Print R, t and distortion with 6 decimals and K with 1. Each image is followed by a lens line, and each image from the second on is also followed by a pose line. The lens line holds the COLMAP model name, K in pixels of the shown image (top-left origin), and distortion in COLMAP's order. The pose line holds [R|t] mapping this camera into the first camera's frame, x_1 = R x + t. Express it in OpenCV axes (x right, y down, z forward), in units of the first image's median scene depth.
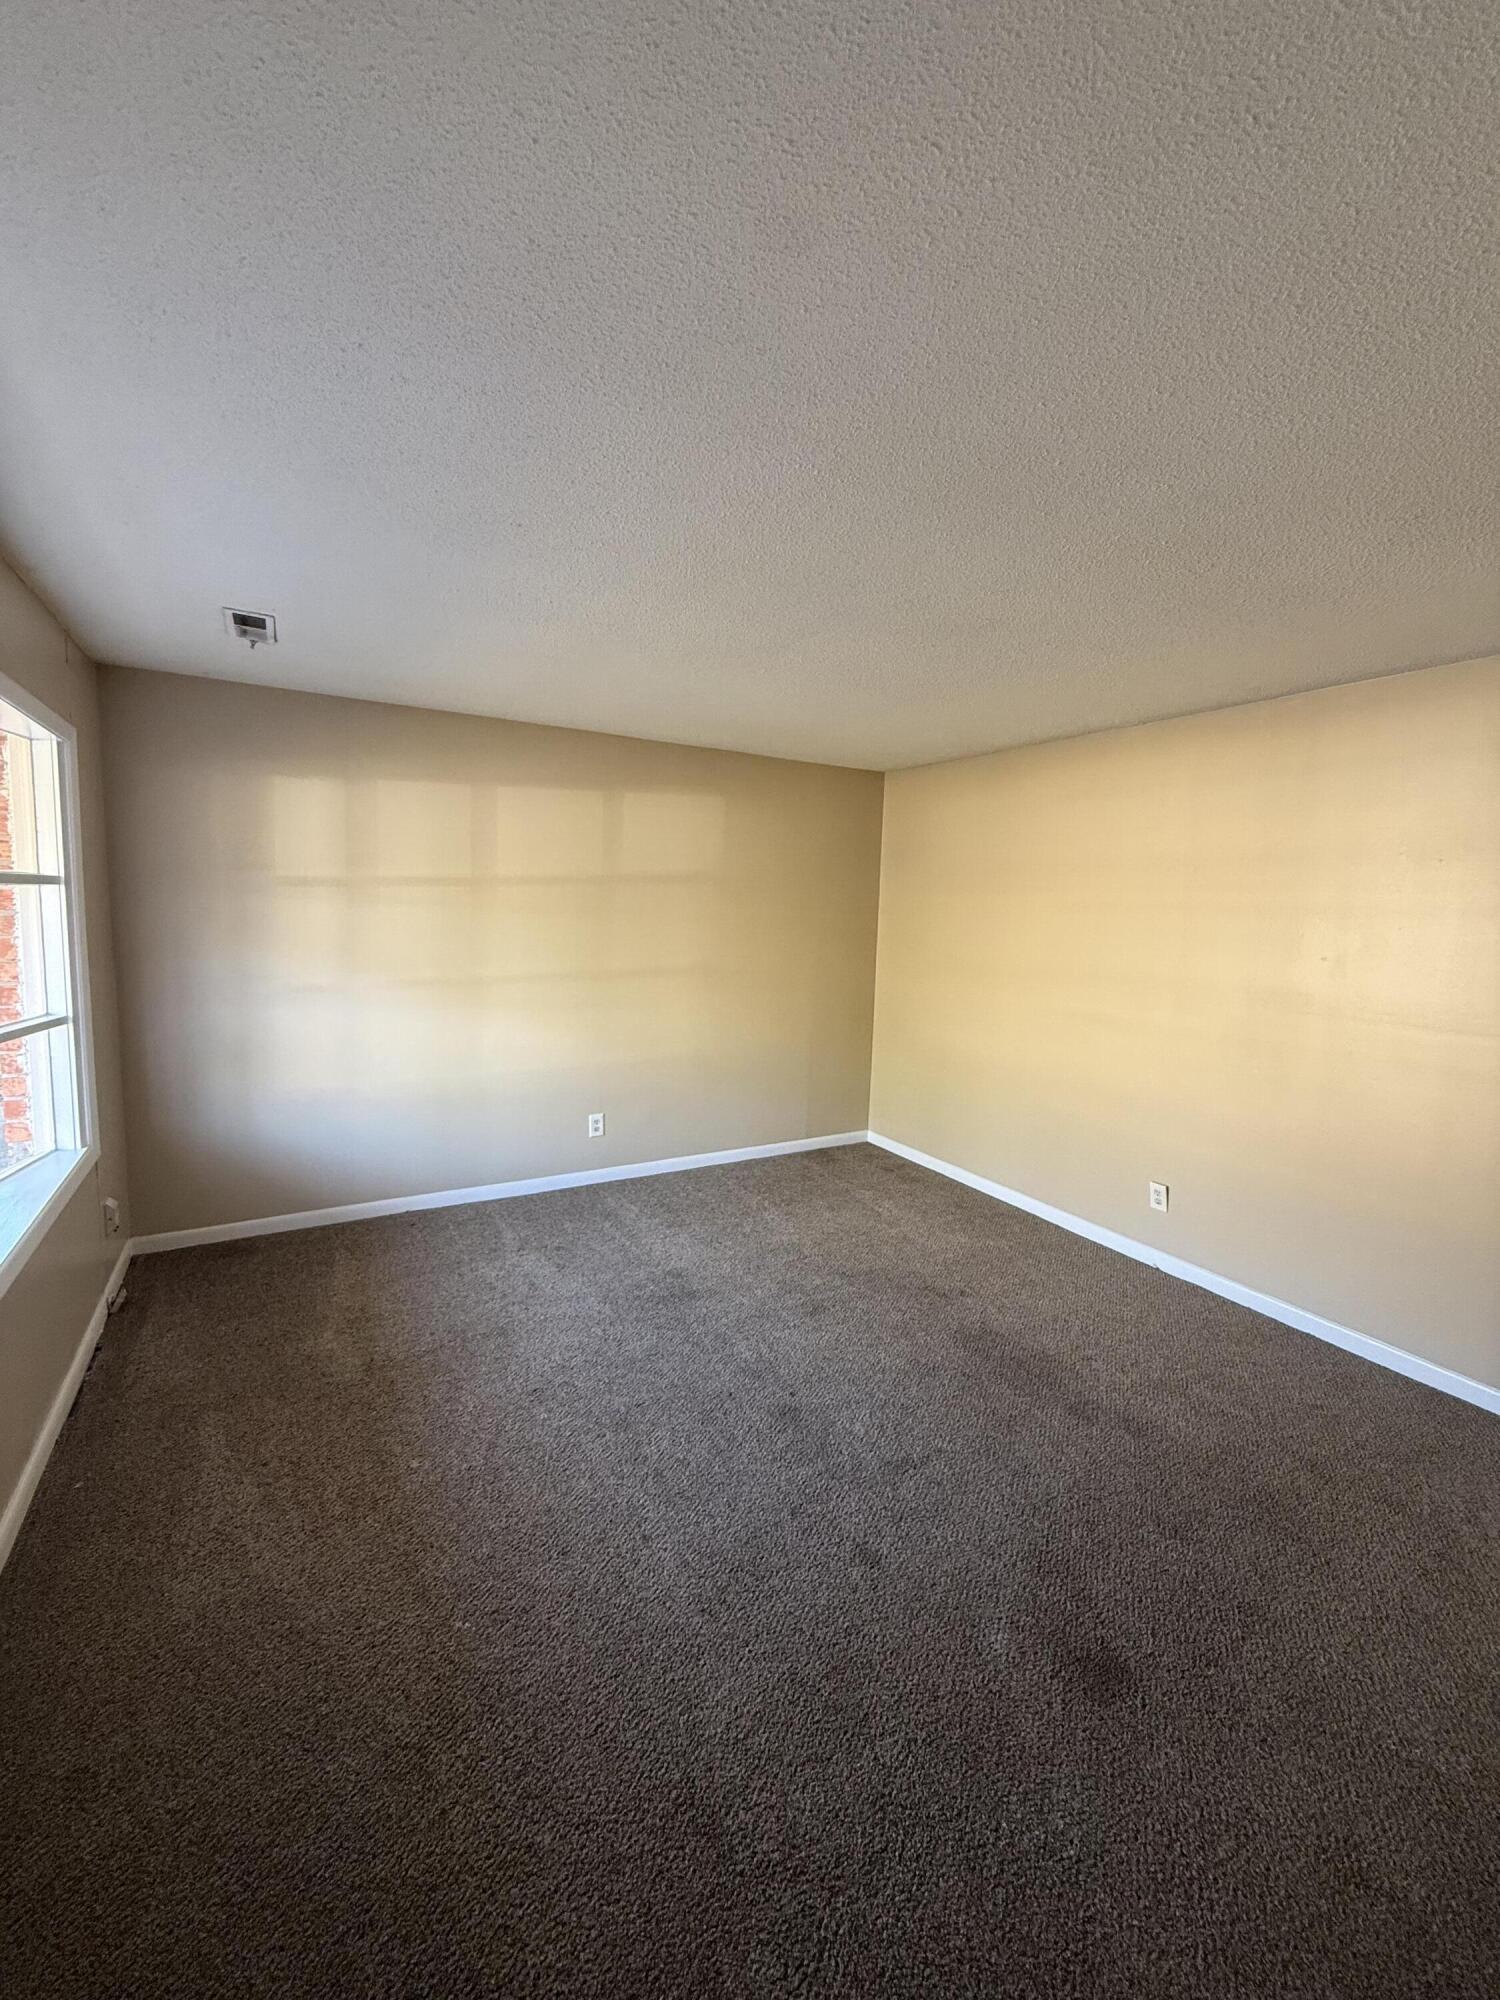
lens RADIAL K [[799.9, 0, 750.0], [0, 799.9, 1000.0], [0, 0, 1]] dist [0.001680, 0.000068]
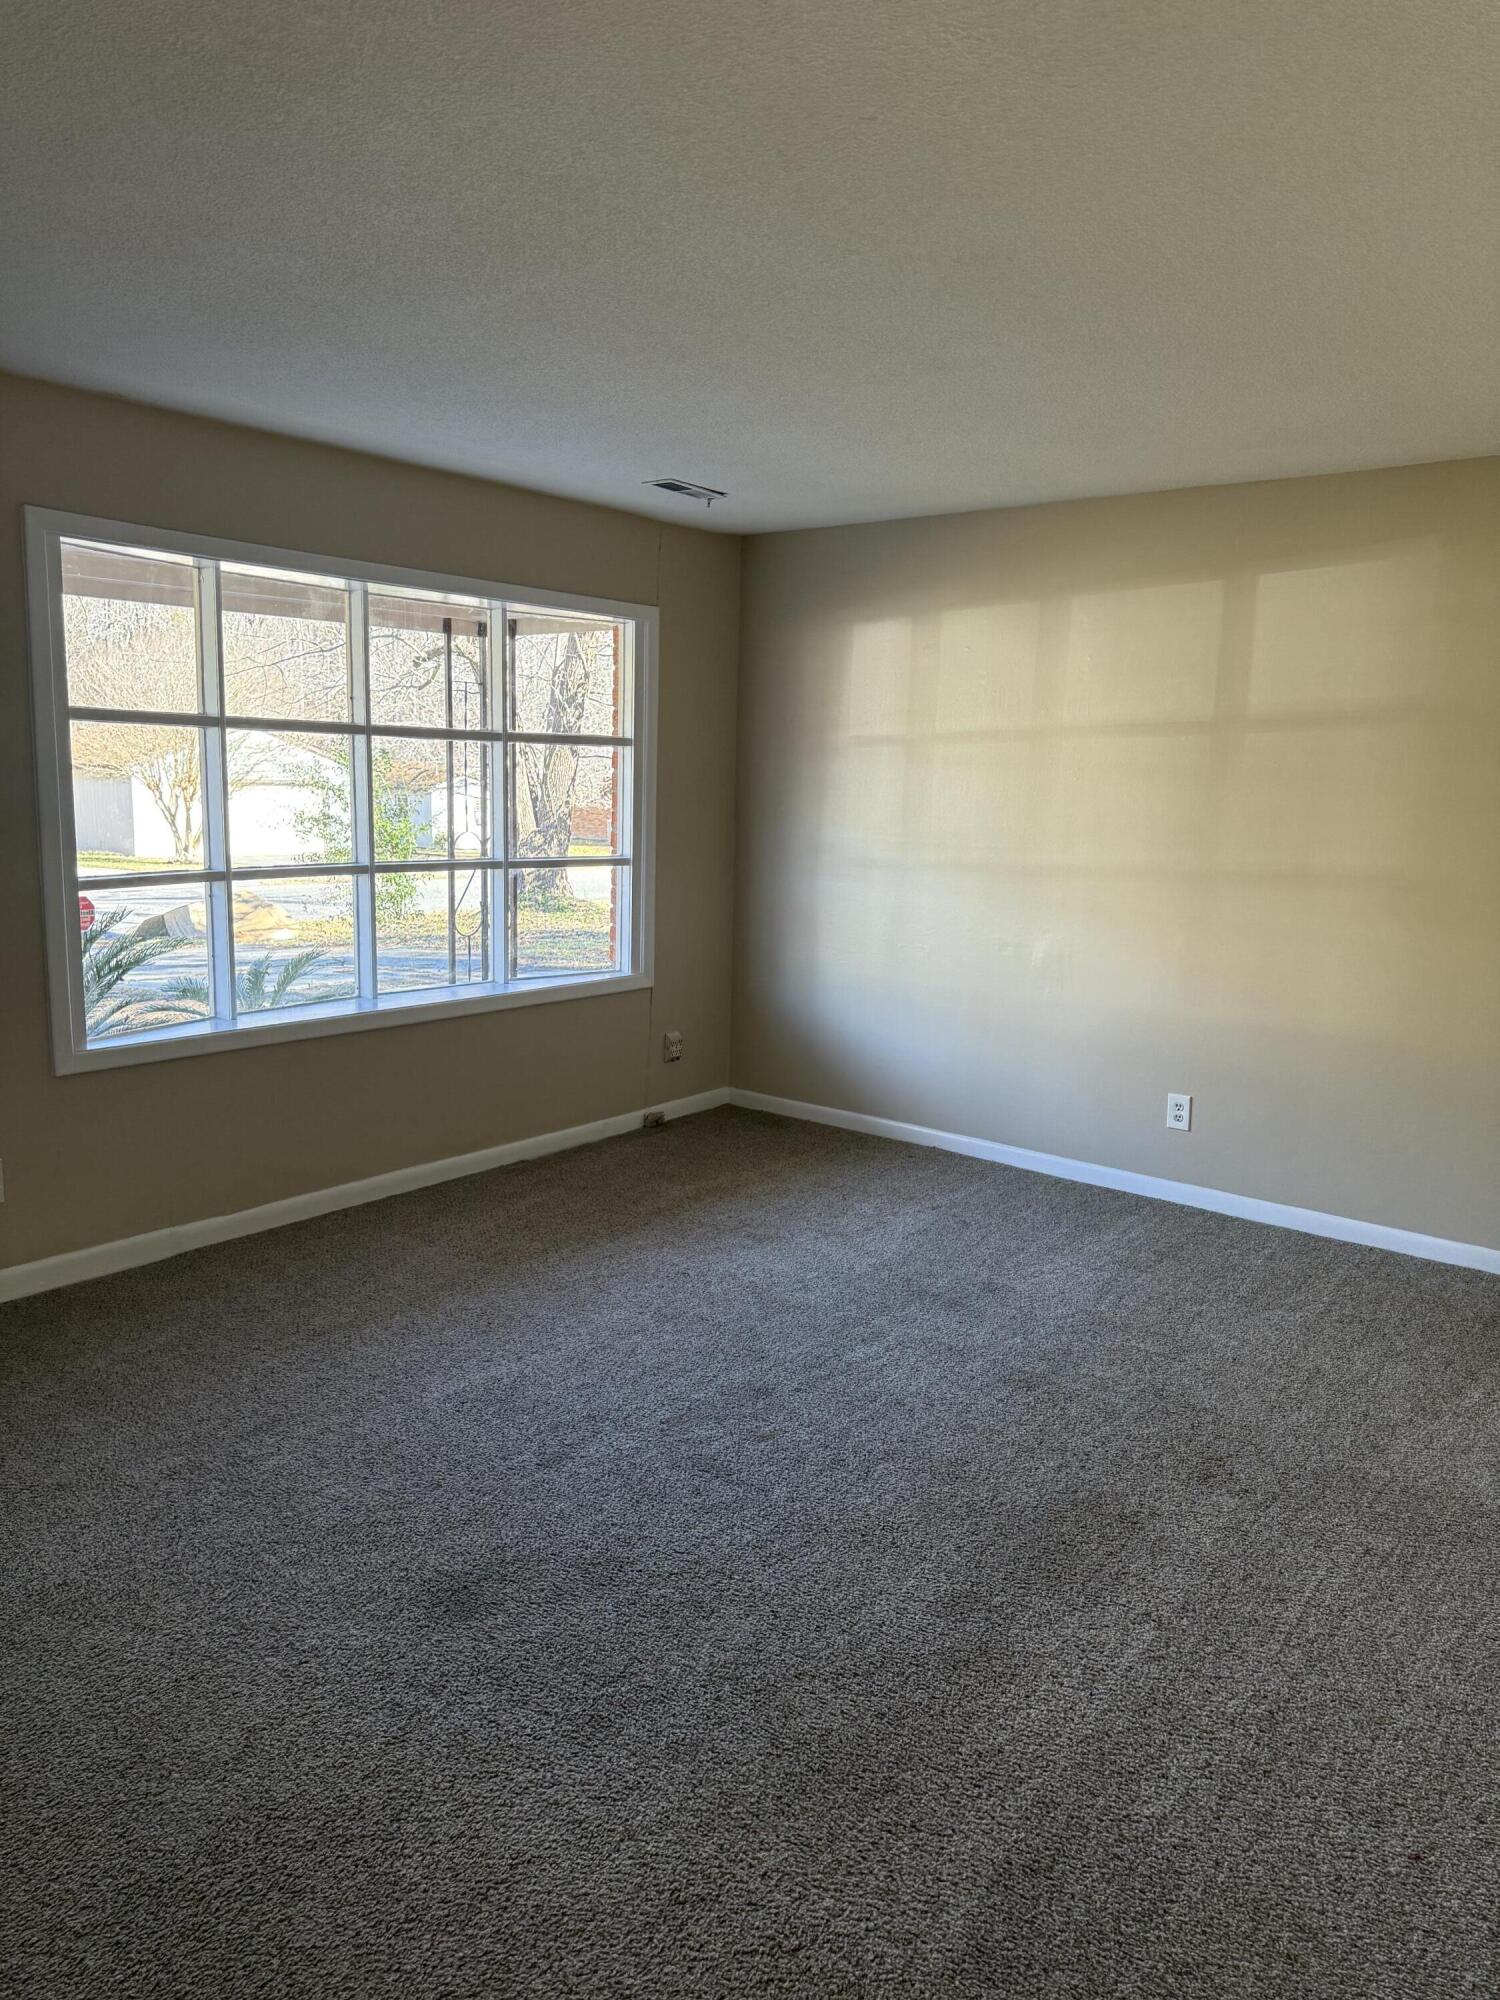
lens RADIAL K [[1394.2, 0, 750.0], [0, 1394.2, 1000.0], [0, 0, 1]] dist [0.082943, 0.000524]
pose [[0.358074, 0.131934, -0.924325, 0.867300], [-0.128911, 0.987471, 0.091009, 0.012613], [0.924751, 0.086568, 0.370596, 0.316218]]
